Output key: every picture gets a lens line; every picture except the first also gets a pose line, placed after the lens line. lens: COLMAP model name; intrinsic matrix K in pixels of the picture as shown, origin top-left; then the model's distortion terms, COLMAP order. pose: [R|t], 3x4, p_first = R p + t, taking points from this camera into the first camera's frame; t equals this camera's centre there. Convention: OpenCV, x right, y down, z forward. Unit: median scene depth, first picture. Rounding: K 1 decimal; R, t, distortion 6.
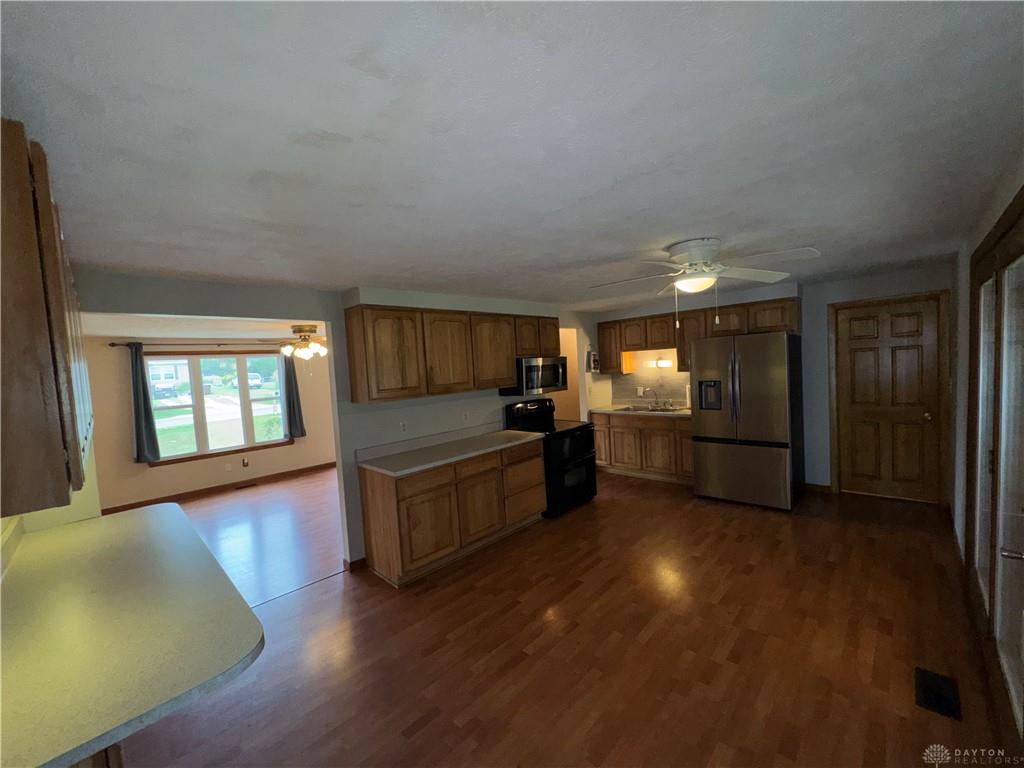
lens RADIAL K [[407.2, 0, 512.0], [0, 407.2, 384.0], [0, 0, 1]] dist [-0.000620, -0.000176]
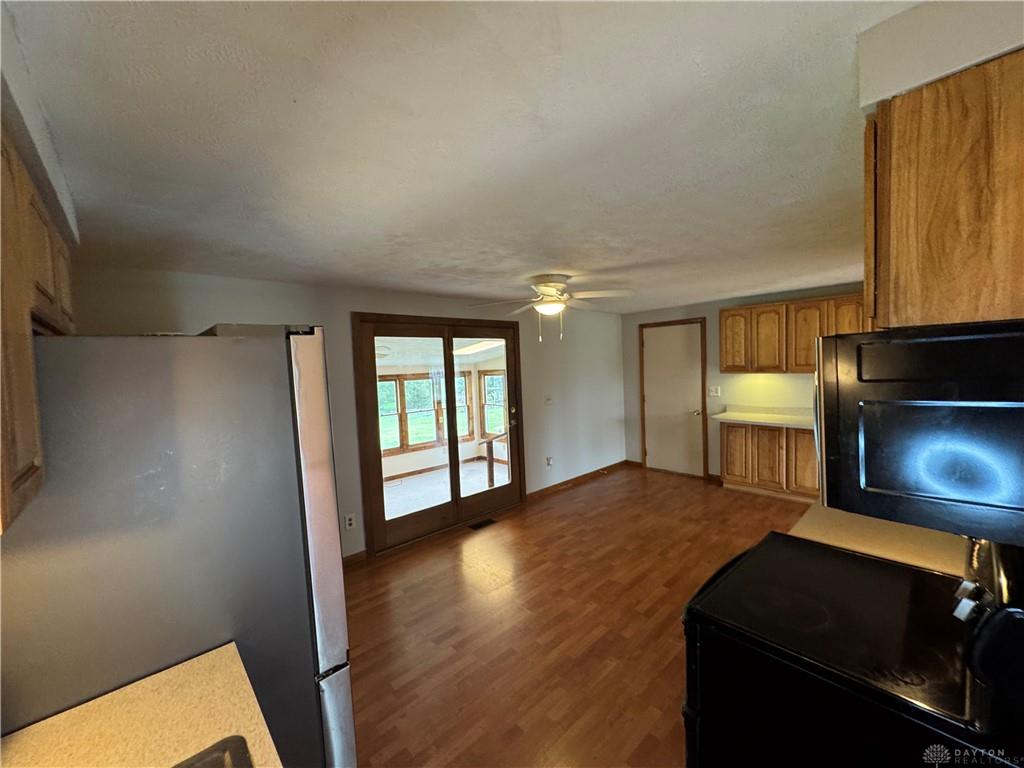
lens RADIAL K [[407.2, 0, 512.0], [0, 407.2, 384.0], [0, 0, 1]] dist [-0.000620, -0.000176]
pose [[-0.993816, 0.098640, 0.050989, 0.373075], [0.103516, 0.989171, 0.104041, -0.111078], [-0.040174, 0.108676, -0.993265, 1.653057]]
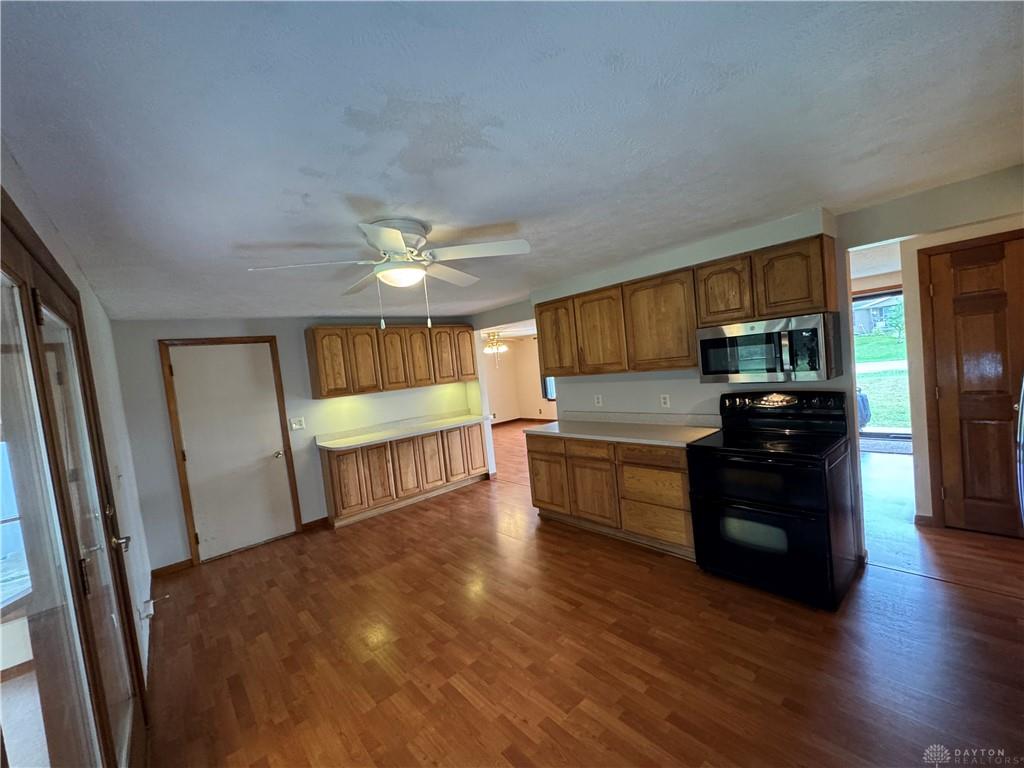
lens RADIAL K [[407.2, 0, 512.0], [0, 407.2, 384.0], [0, 0, 1]] dist [-0.000620, -0.000176]
pose [[-0.069975, 0.113255, -0.991099, 0.902953], [0.053506, 0.992530, 0.109641, -0.076977], [0.996113, -0.045357, -0.075512, 0.905460]]
